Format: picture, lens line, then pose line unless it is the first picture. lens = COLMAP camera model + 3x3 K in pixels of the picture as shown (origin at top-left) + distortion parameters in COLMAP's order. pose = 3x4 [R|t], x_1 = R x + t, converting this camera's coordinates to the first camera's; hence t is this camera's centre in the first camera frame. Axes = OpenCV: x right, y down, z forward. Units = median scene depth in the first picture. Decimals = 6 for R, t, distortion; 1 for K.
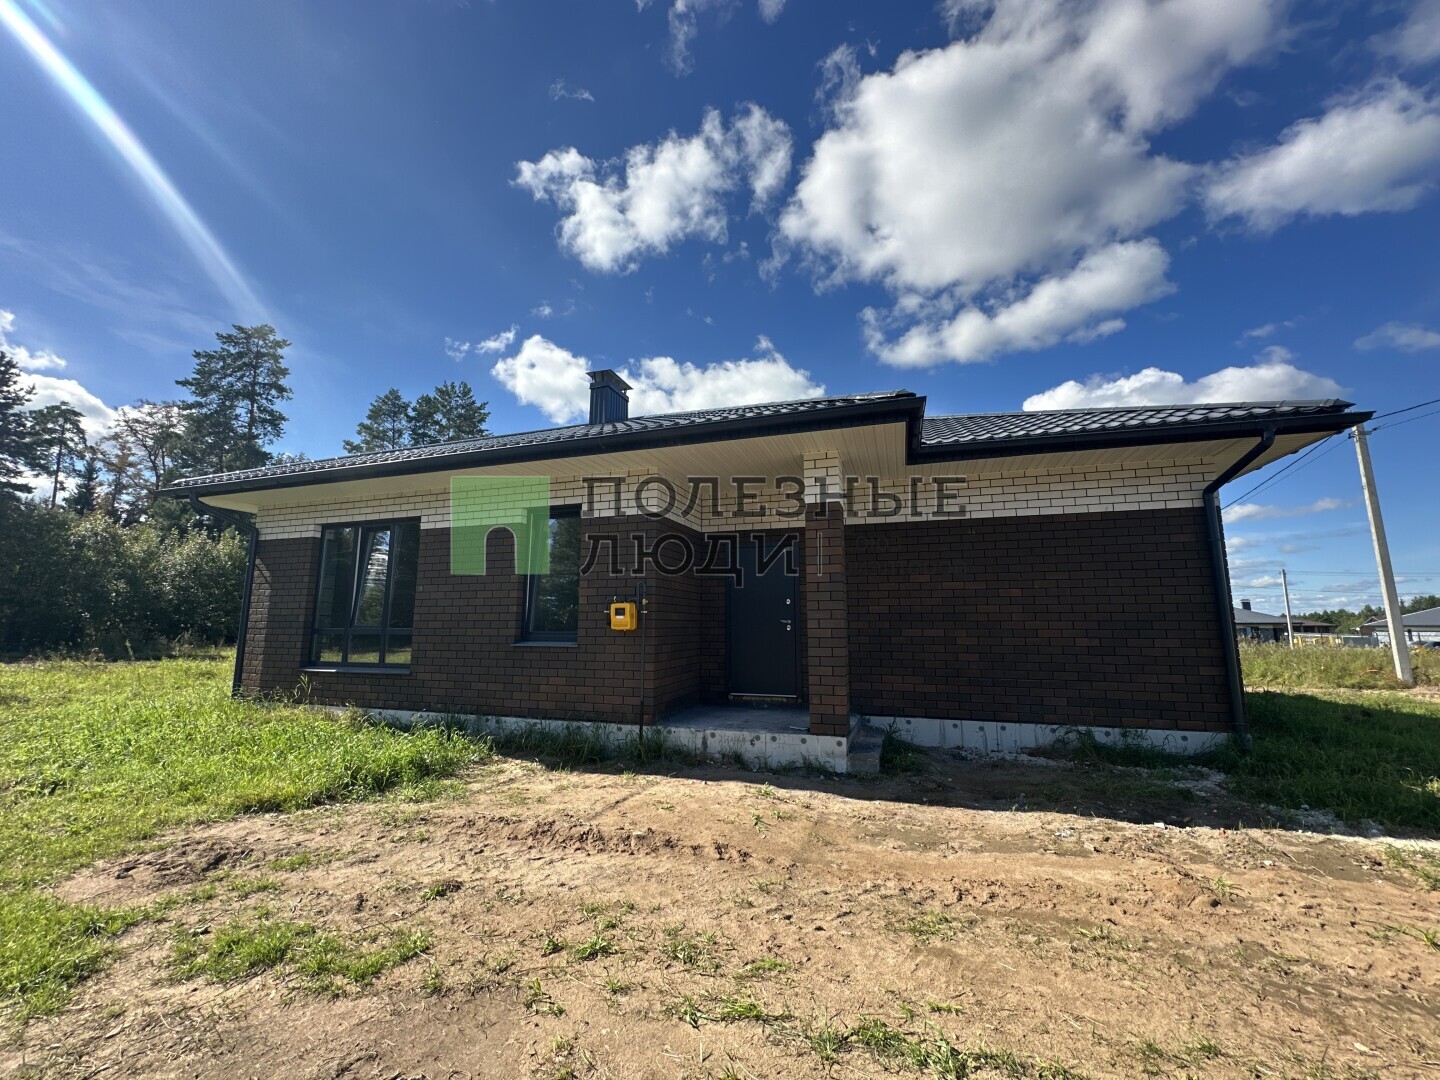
lens RADIAL K [[573.7, 0, 720.0], [0, 573.7, 540.0], [0, 0, 1]] dist [-0.001830, 0.000184]
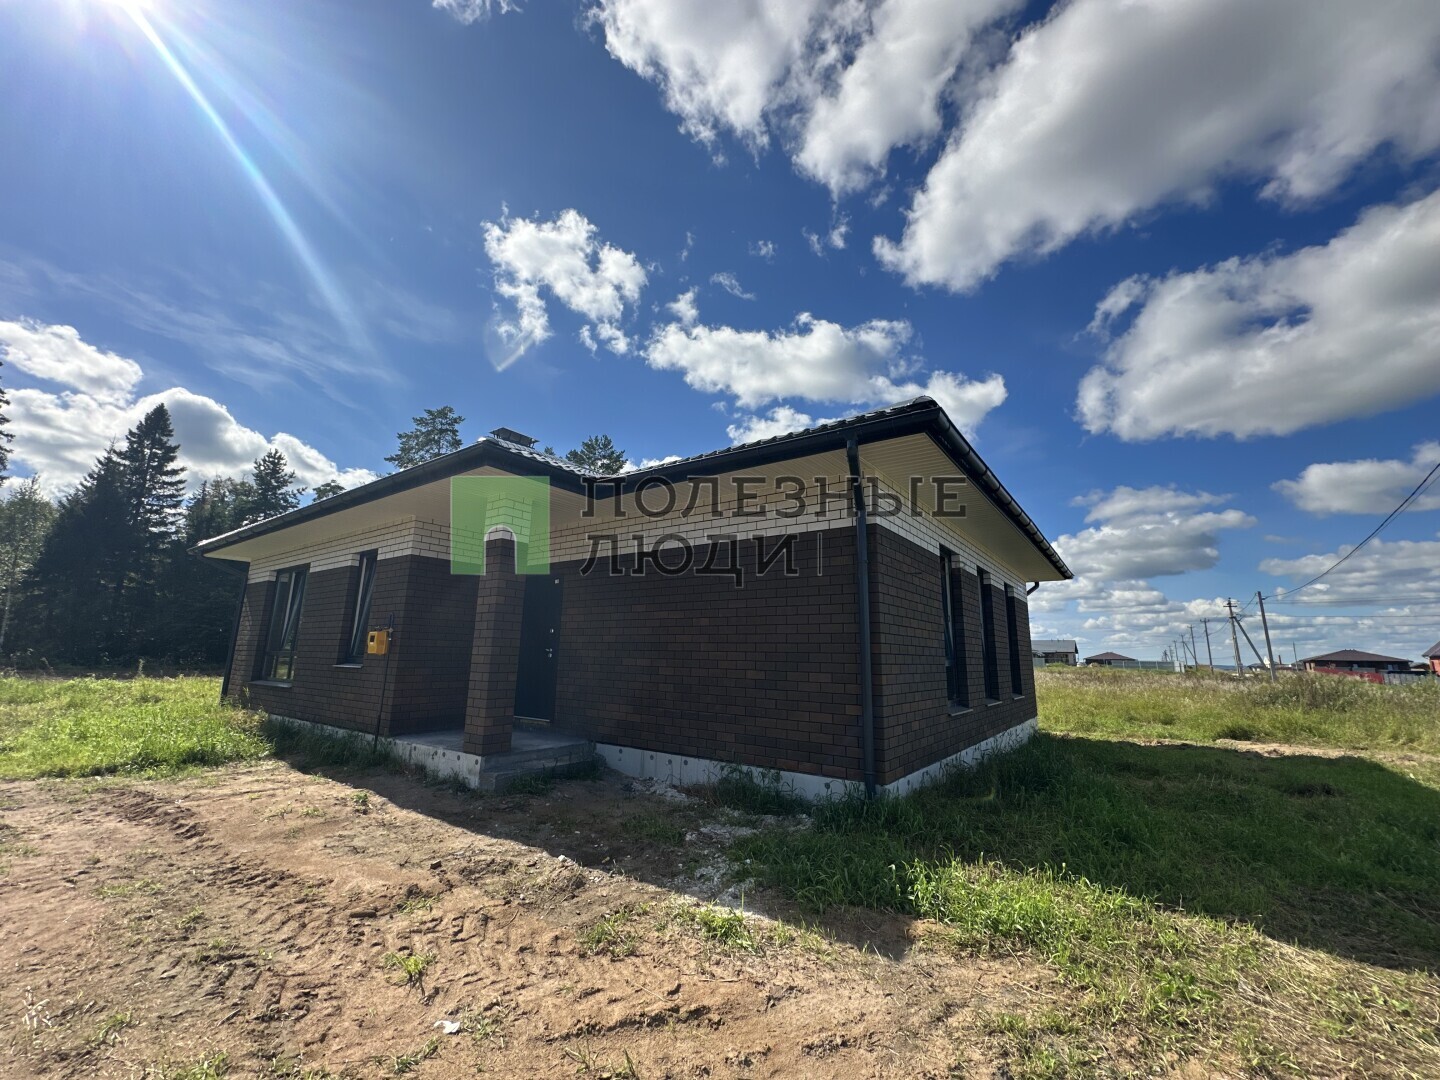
lens RADIAL K [[577.1, 0, 716.9], [0, 577.1, 540.0], [0, 0, 1]] dist [-0.001185, 0.000750]
pose [[0.951677, -0.045199, -0.303757, 0.735634], [0.028372, 0.997820, -0.059585, 0.010497], [0.305788, 0.048088, 0.950884, 0.060525]]
